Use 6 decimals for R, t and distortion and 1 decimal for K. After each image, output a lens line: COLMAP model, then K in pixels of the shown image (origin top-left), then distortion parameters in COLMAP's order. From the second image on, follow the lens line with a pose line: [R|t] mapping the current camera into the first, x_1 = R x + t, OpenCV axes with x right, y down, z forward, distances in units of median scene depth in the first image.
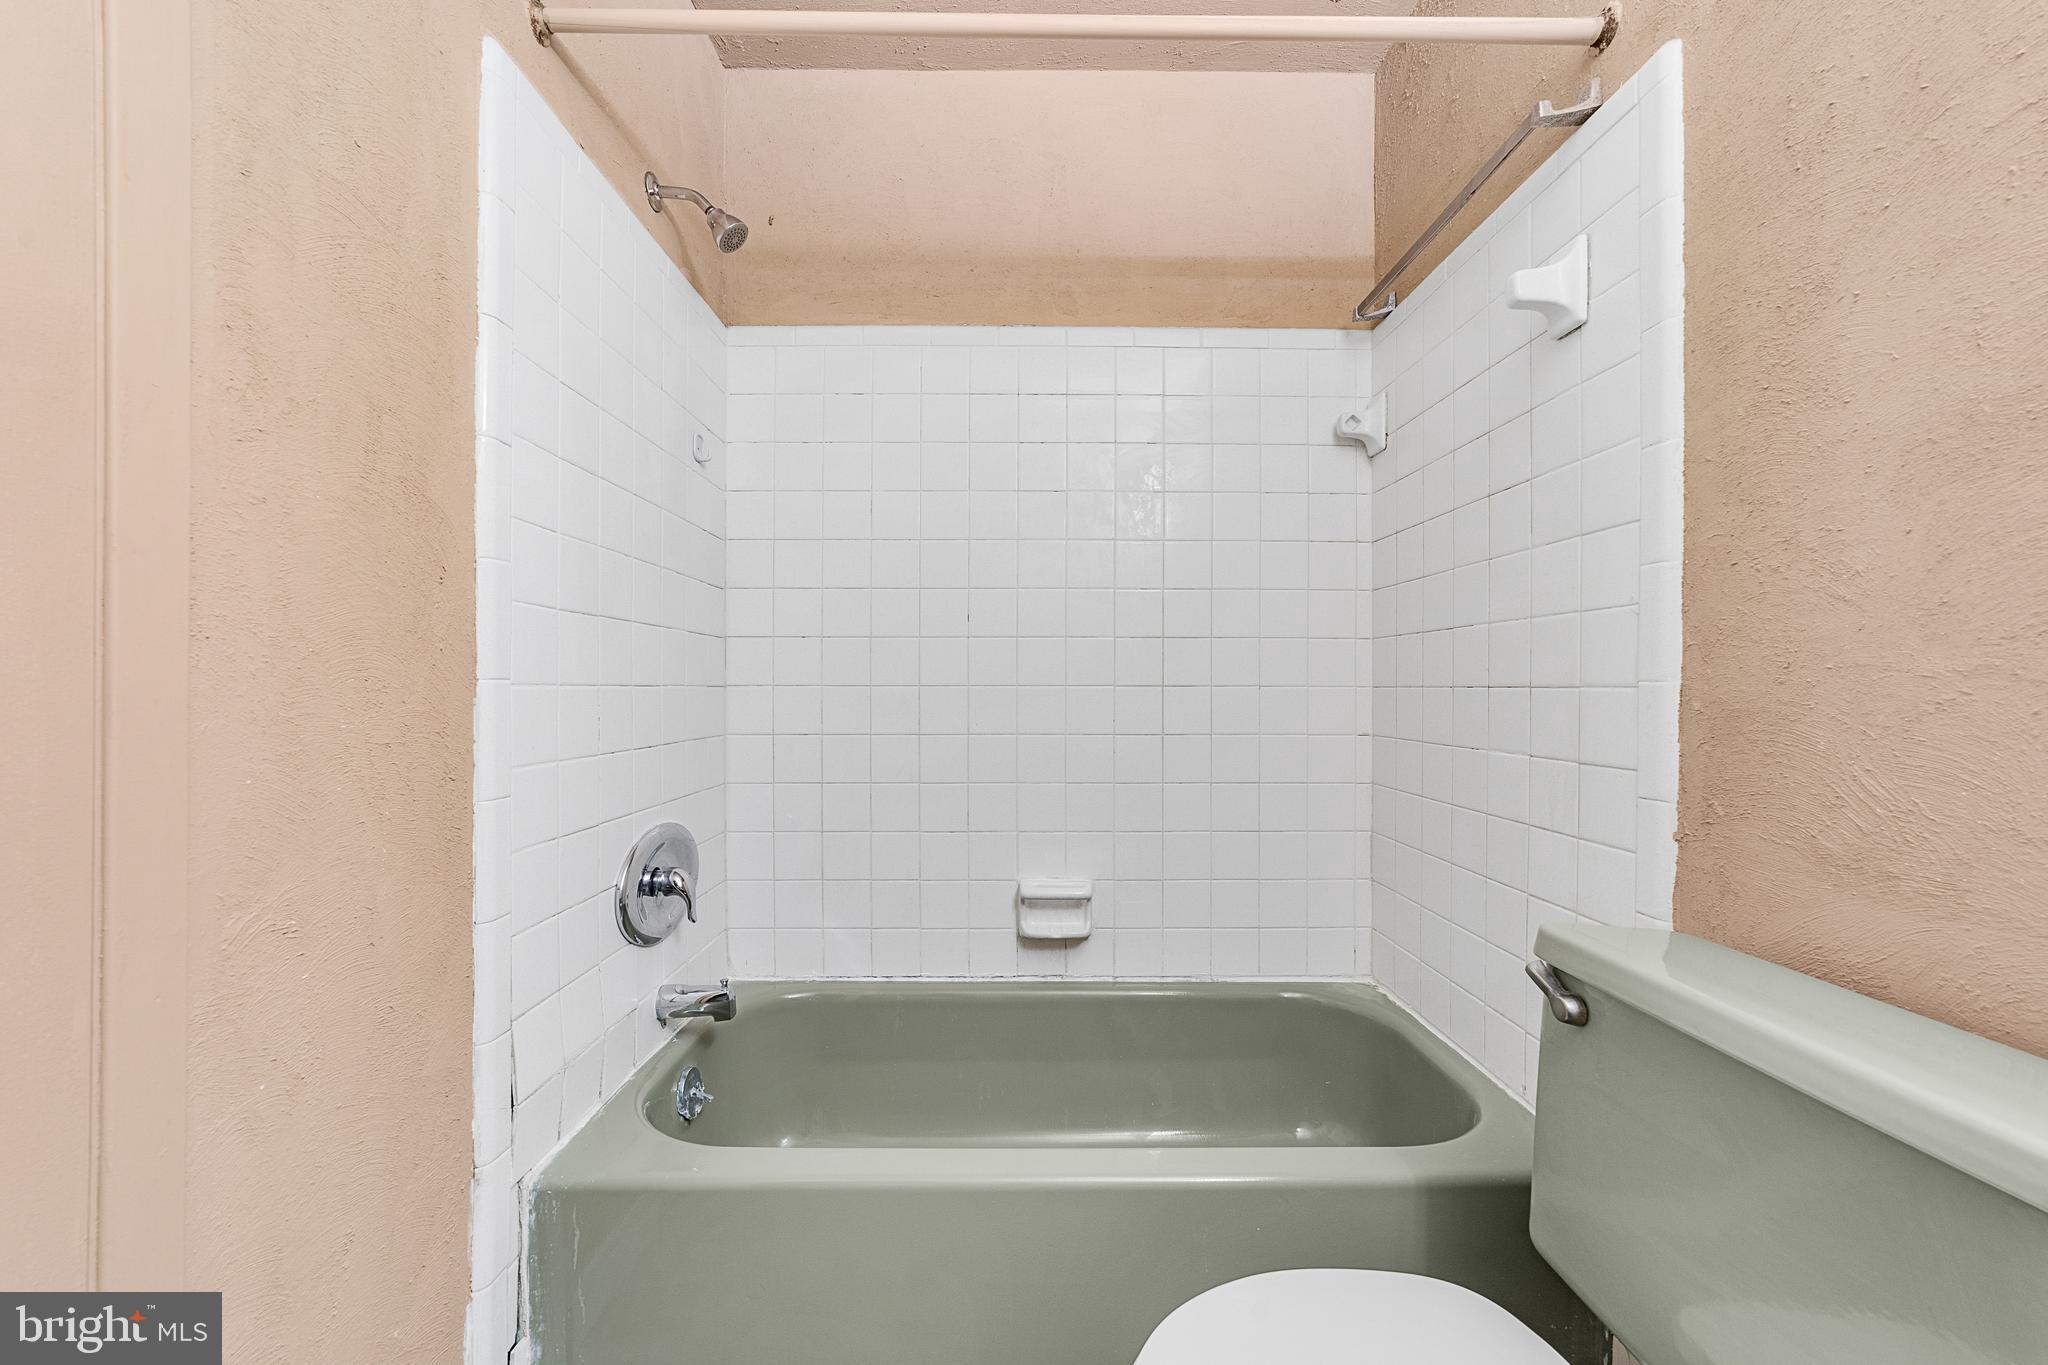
lens RADIAL K [[797.2, 0, 1017.3], [0, 797.2, 692.9], [0, 0, 1]] dist [-0.013308, 0.006034]
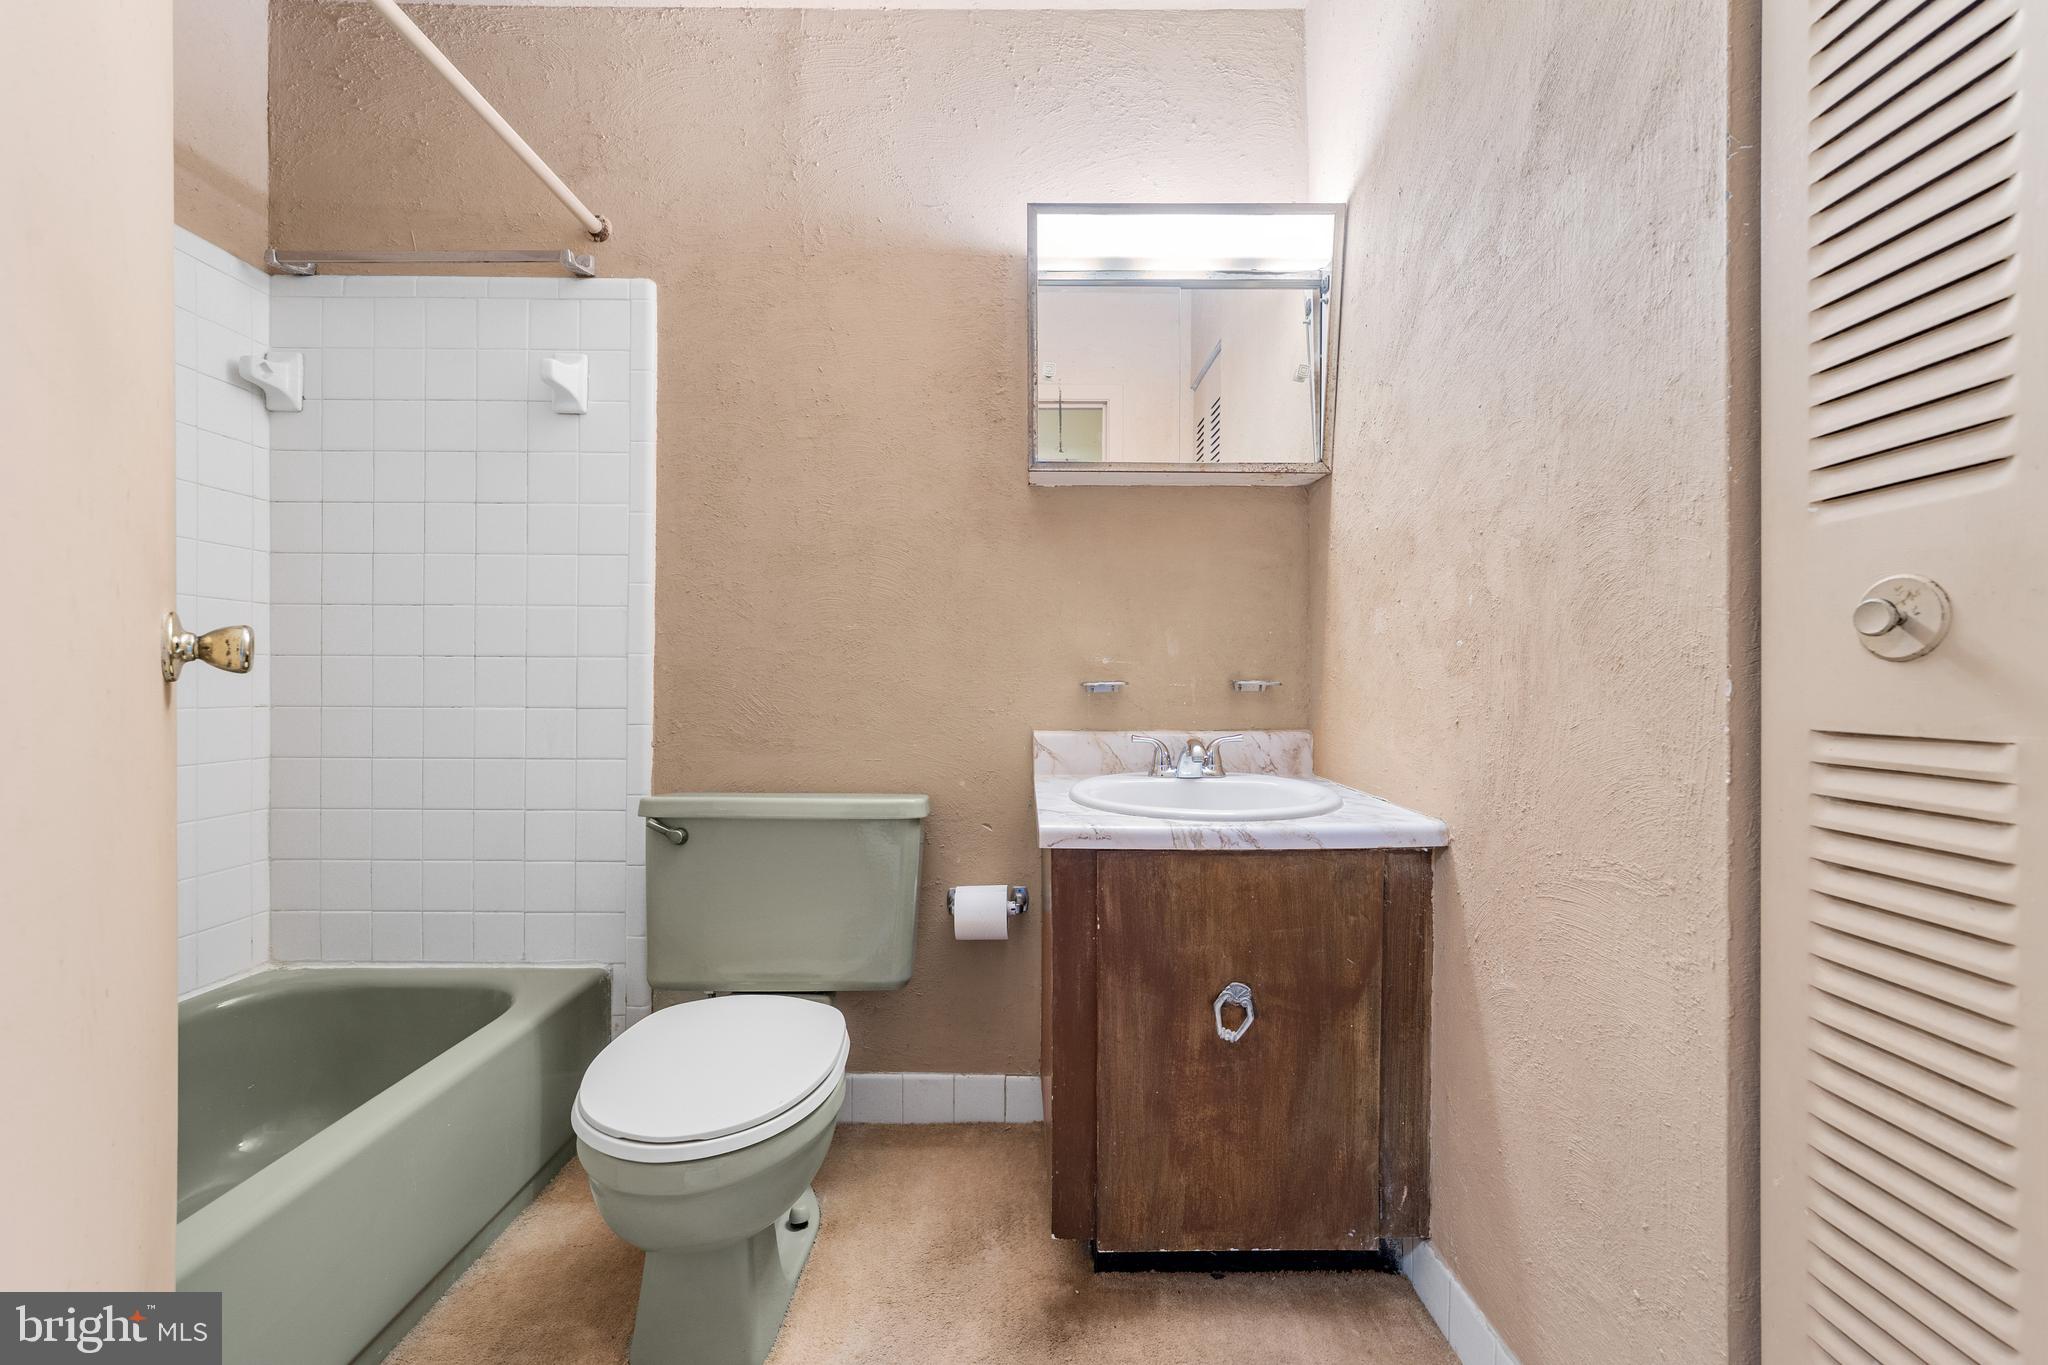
lens RADIAL K [[797.2, 0, 1018.1], [0, 797.2, 675.7], [0, 0, 1]] dist [-0.013308, 0.006034]
pose [[-0.011536, -0.004401, 0.999924, -0.778802], [0.001194, 0.999990, 0.004415, 0.022340], [-0.999933, 0.001245, -0.011531, 0.192702]]
